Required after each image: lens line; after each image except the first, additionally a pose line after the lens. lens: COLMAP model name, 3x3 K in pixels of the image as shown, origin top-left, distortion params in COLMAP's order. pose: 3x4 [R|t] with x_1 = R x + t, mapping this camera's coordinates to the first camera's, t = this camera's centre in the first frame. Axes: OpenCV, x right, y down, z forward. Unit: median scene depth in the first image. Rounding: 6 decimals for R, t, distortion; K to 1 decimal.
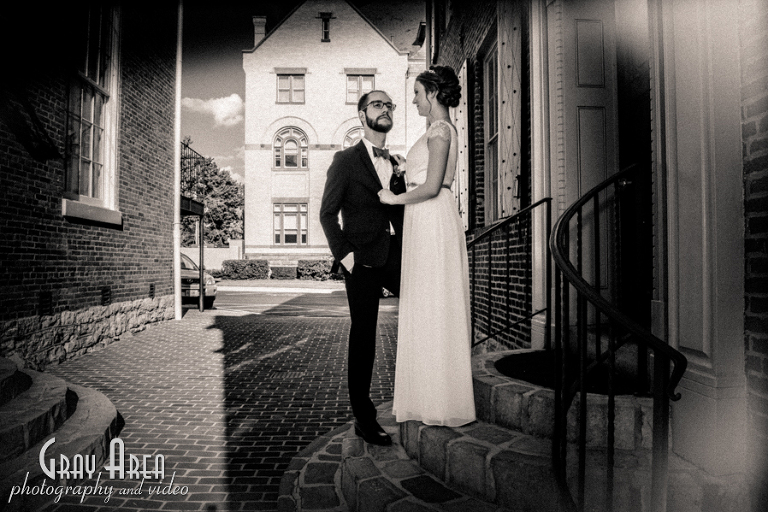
lens RADIAL K [[527.9, 0, 384.0], [0, 527.9, 256.0], [0, 0, 1]] dist [-0.002027, -0.000978]
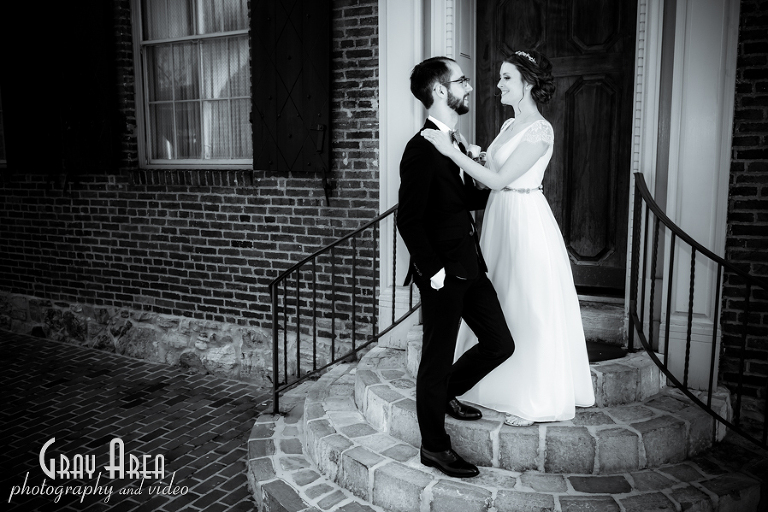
lens RADIAL K [[680.2, 0, 384.0], [0, 680.2, 256.0], [0, 0, 1]] dist [0.004309, 0.004235]
pose [[0.498023, -0.137928, 0.856125, -0.755036], [-0.006729, 0.986625, 0.162867, -0.146899], [-0.867138, -0.086872, 0.490434, 0.437171]]
